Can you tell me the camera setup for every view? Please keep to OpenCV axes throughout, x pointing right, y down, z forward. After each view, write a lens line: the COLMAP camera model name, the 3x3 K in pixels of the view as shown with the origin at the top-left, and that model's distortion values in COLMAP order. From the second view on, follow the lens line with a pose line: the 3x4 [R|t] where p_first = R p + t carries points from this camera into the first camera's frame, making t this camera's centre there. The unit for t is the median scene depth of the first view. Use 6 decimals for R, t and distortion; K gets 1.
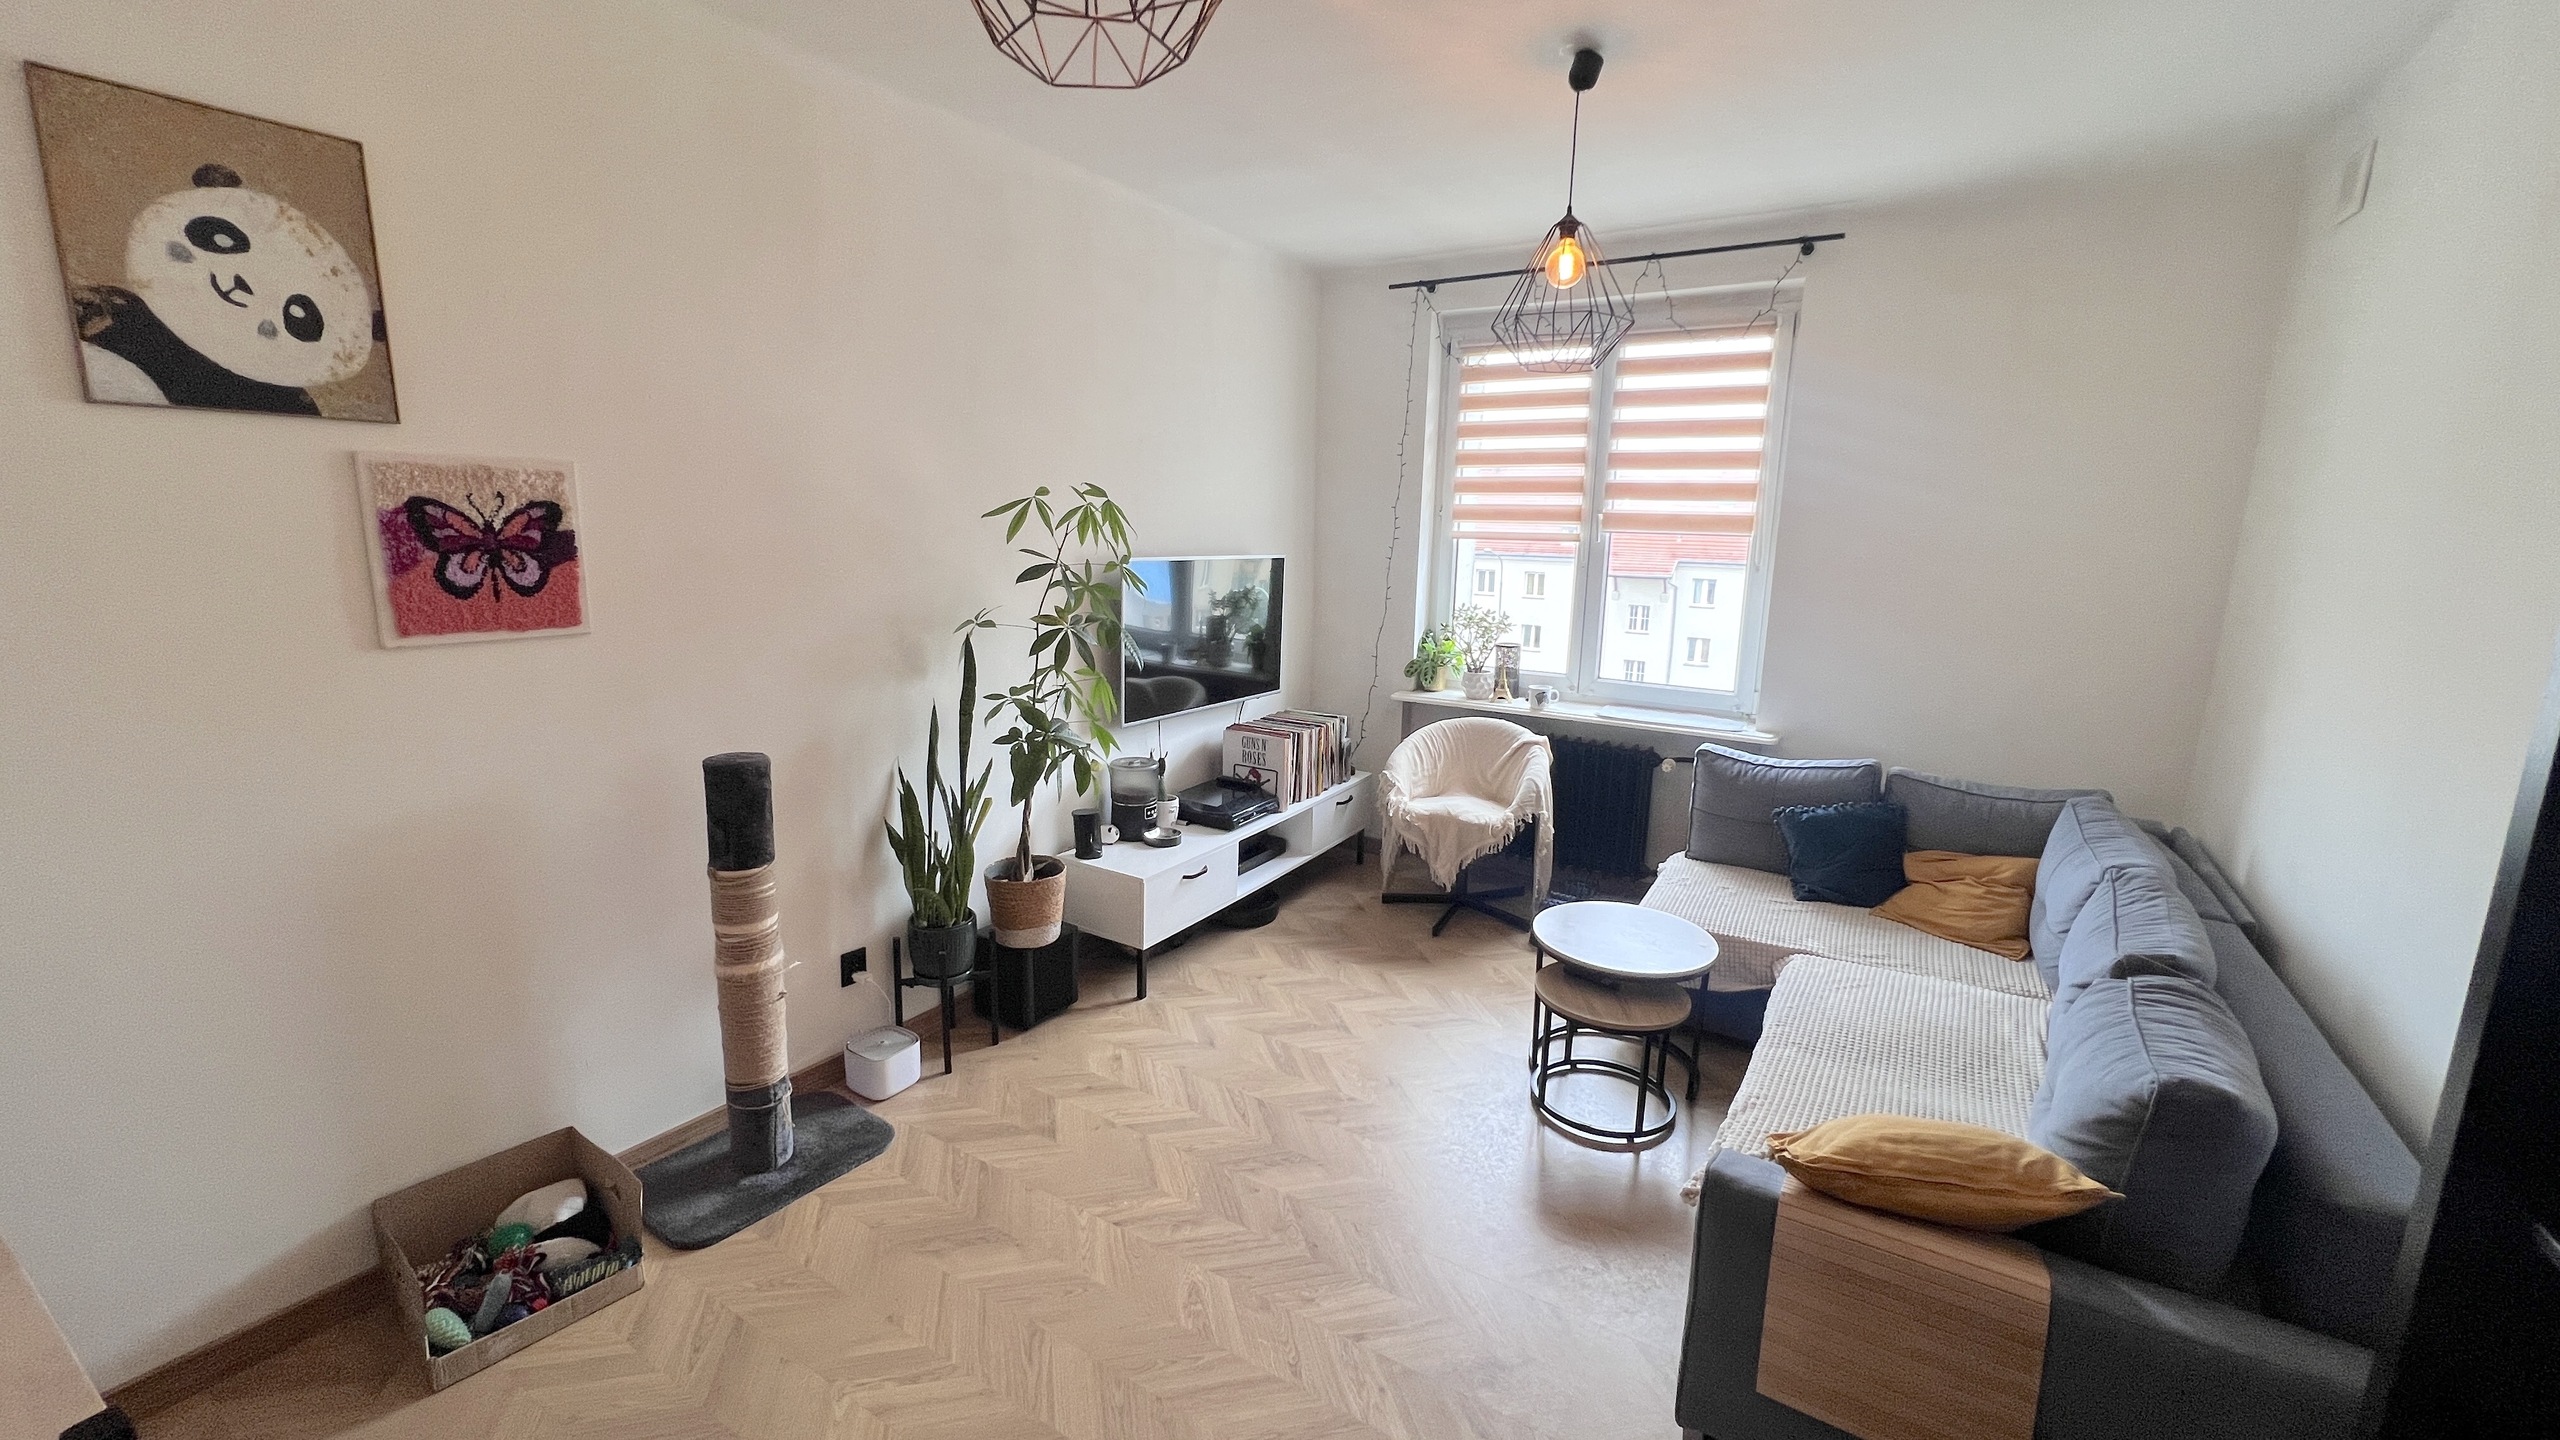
lens RADIAL K [[1023.2, 0, 1275.8], [0, 1023.2, 714.2], [0, 0, 1]] dist [0.000166, 0.000054]
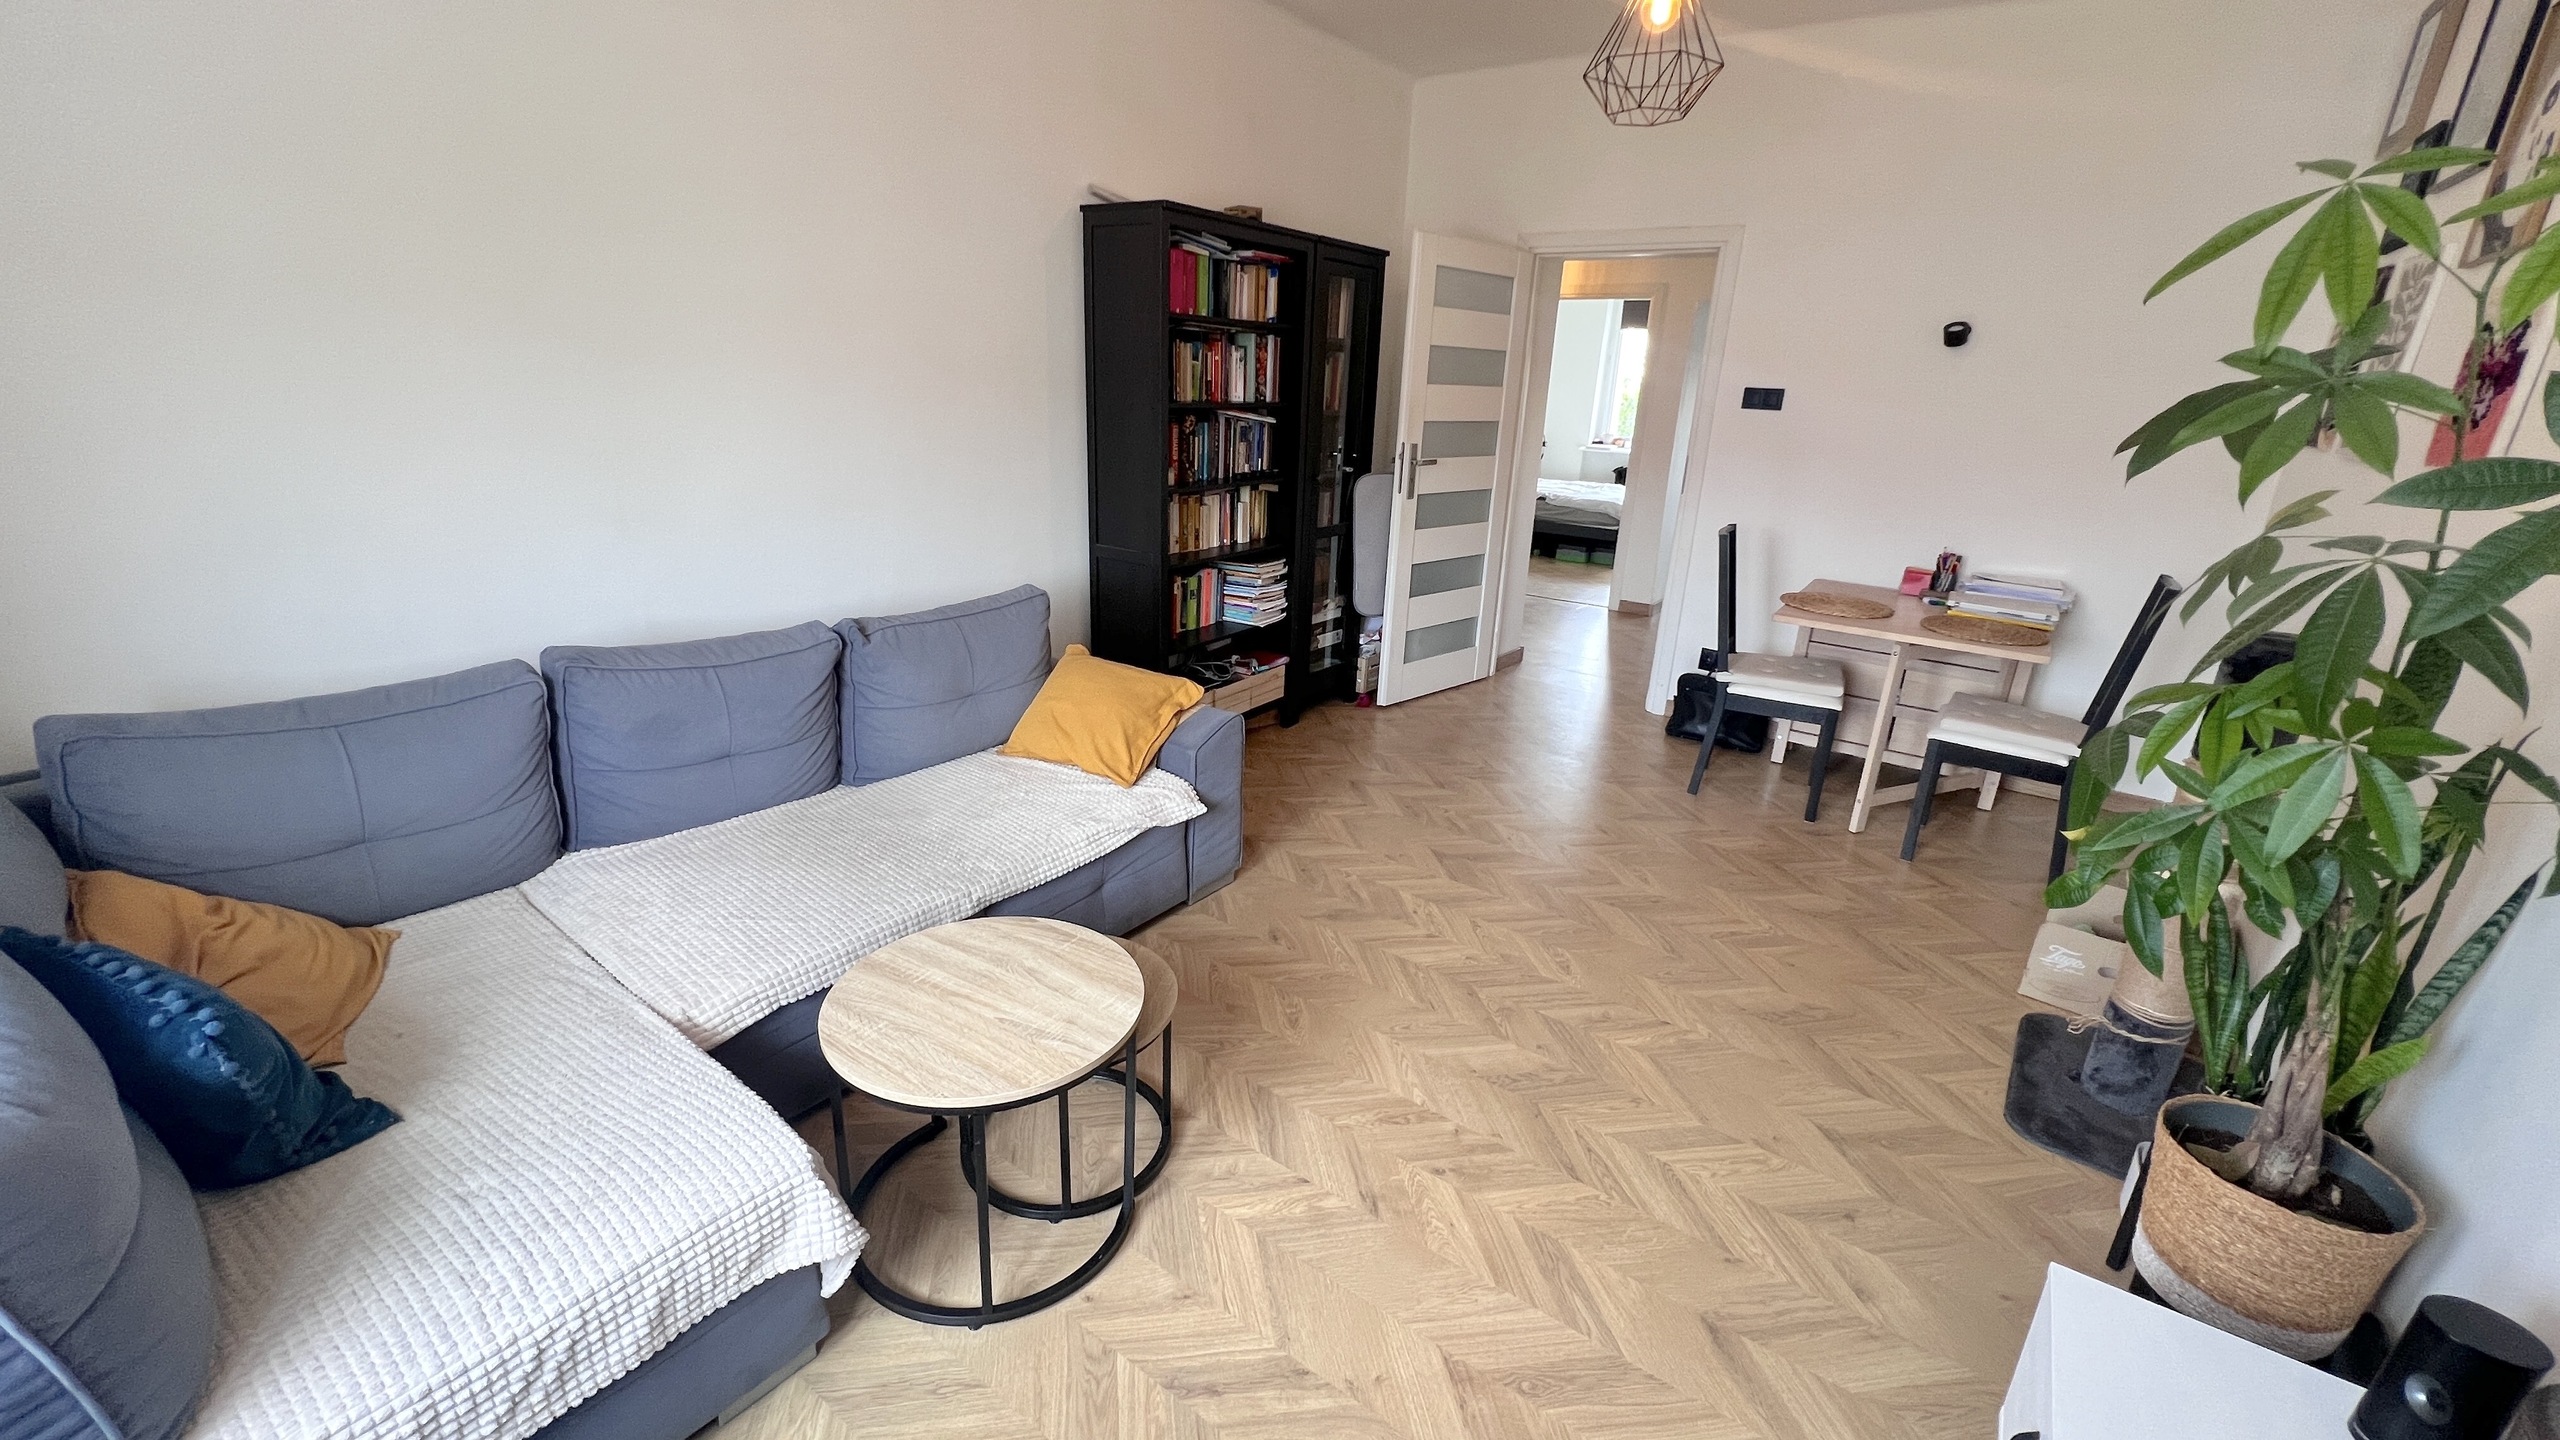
lens RADIAL K [[1023.2, 0, 1271.8], [0, 1023.2, 708.1], [0, 0, 1]] dist [0.000166, 0.000054]
pose [[-0.995058, -0.084988, 0.051343, 0.133925], [-0.049324, 0.871860, 0.487264, -0.163037], [-0.086176, 0.482324, -0.871744, 1.107689]]
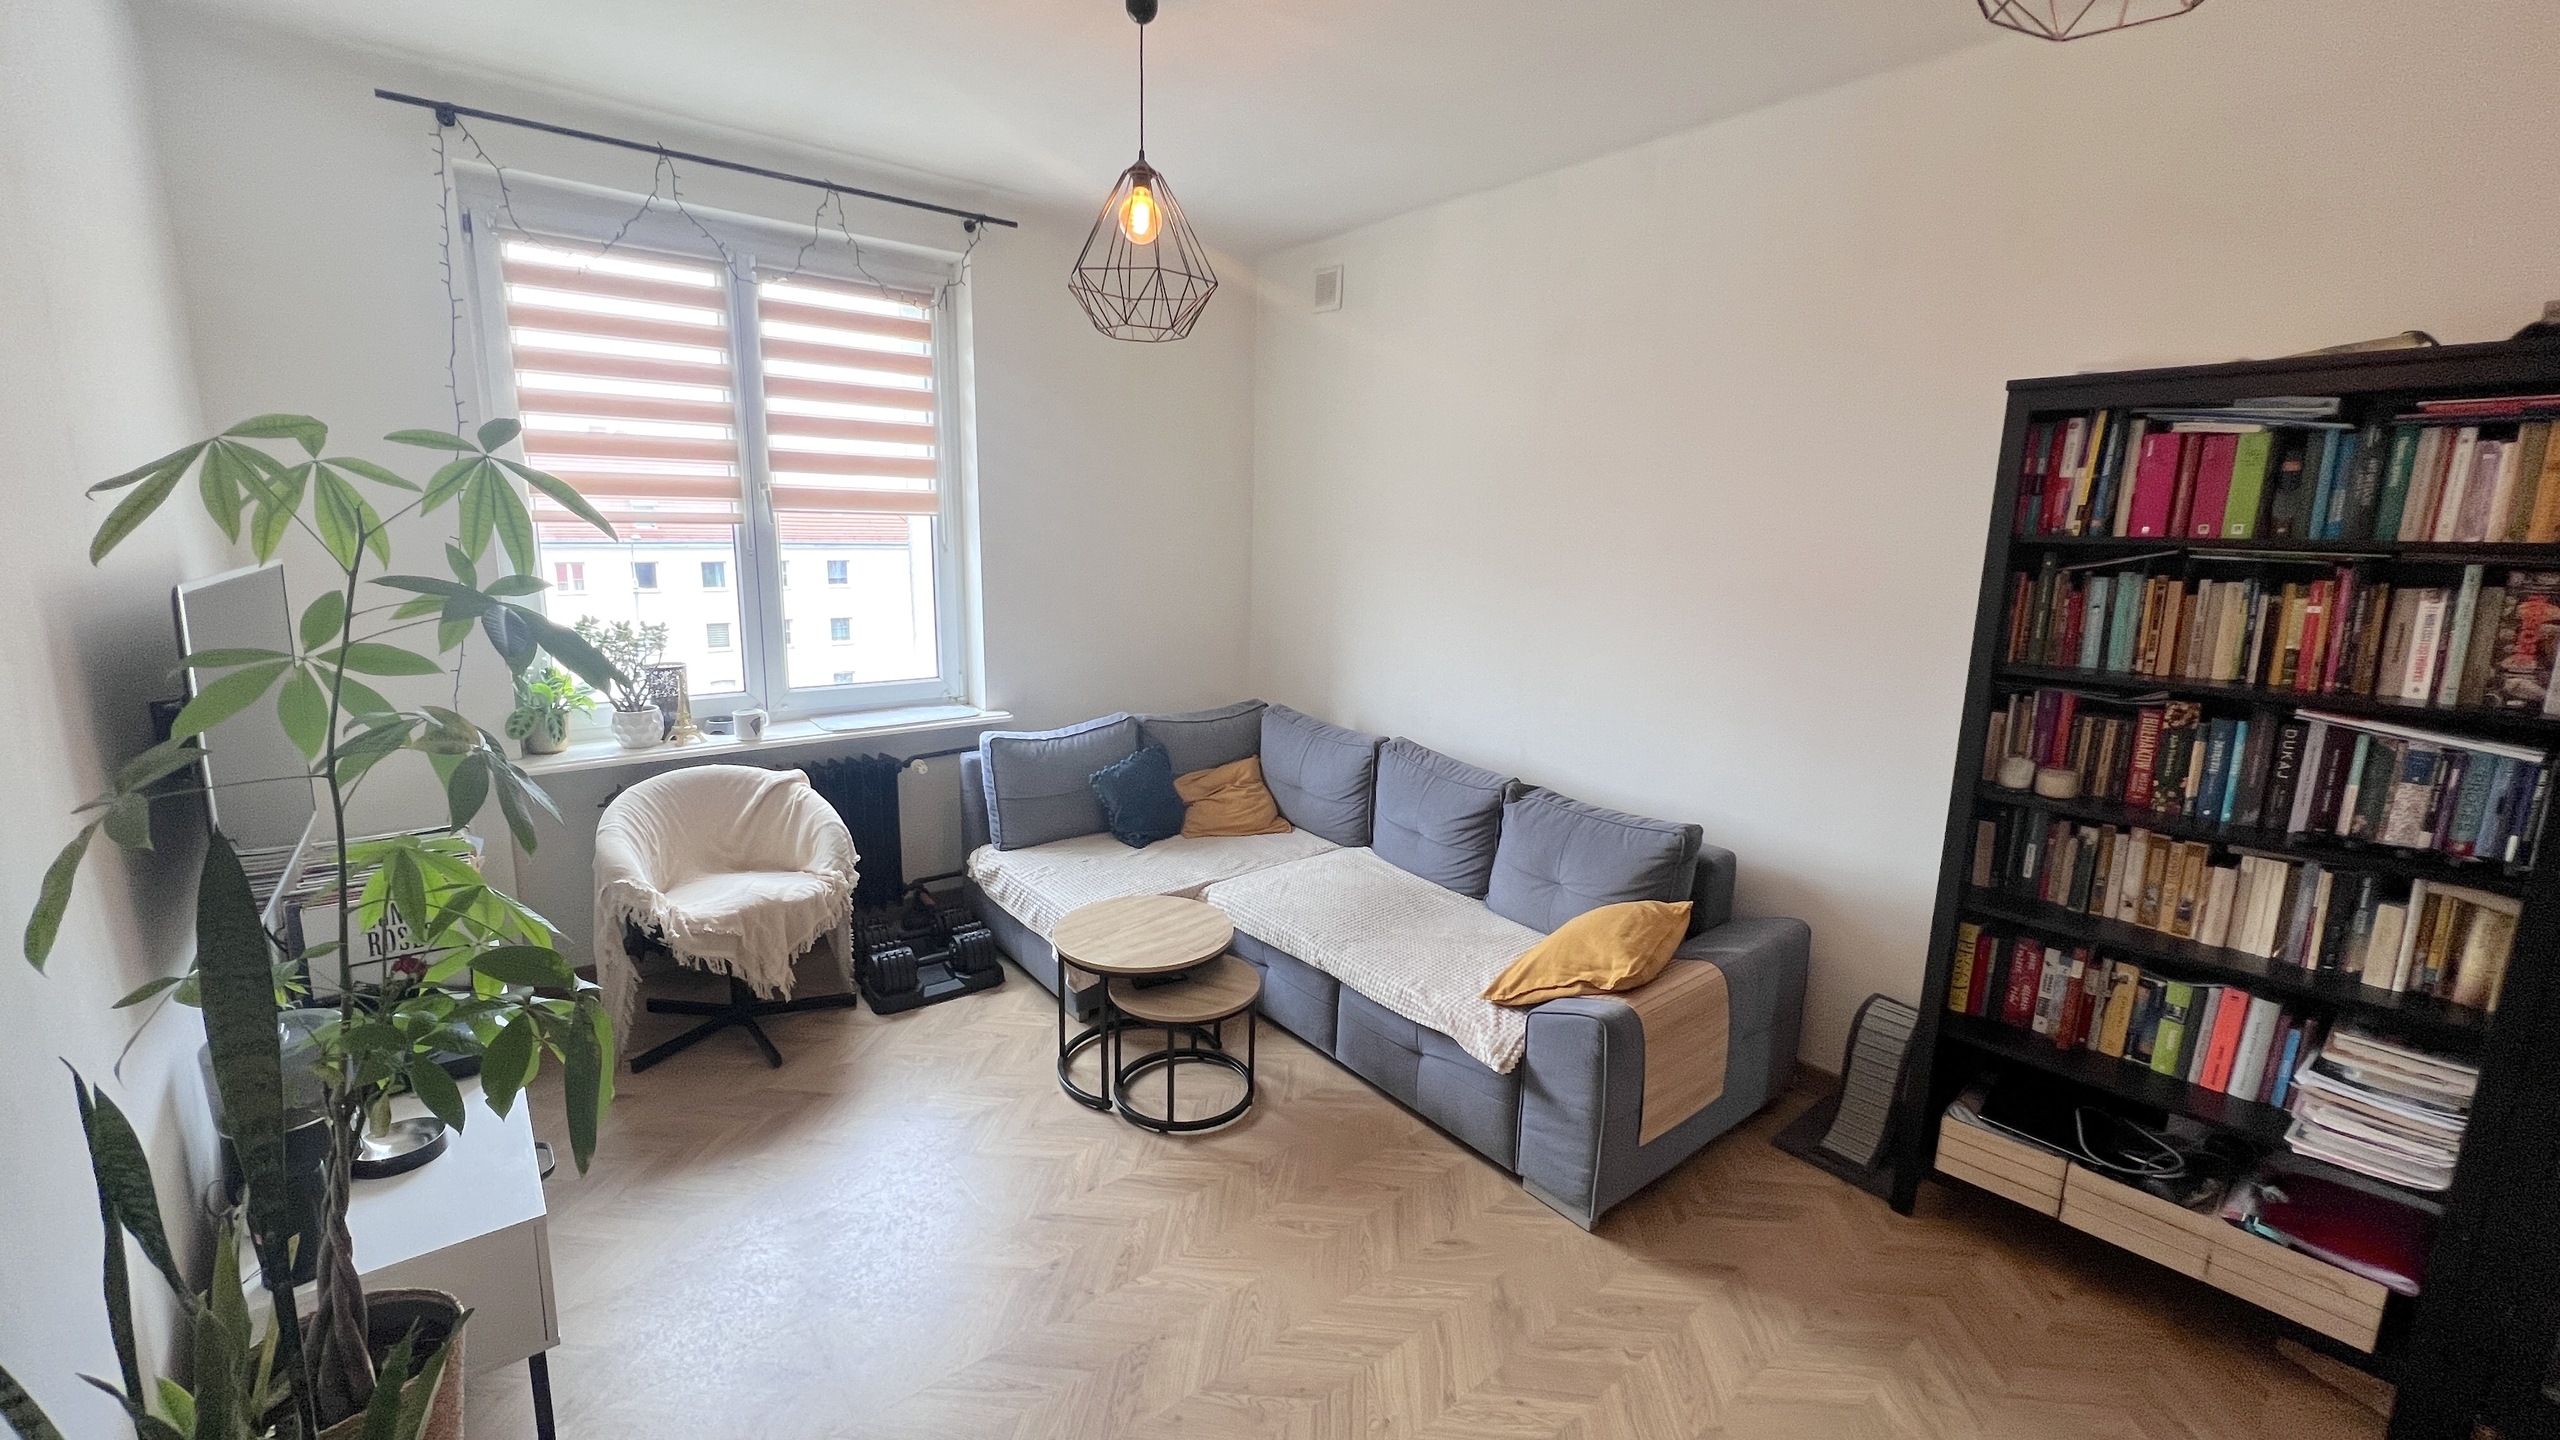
lens RADIAL K [[1023.2, 0, 1275.7], [0, 1023.2, 714.5], [0, 0, 1]] dist [0.000166, 0.000054]
pose [[0.327034, -0.190888, 0.925533, -0.382382], [0.162600, 0.976146, 0.143872, -0.082323], [-0.930919, 0.103440, 0.350272, 0.408894]]
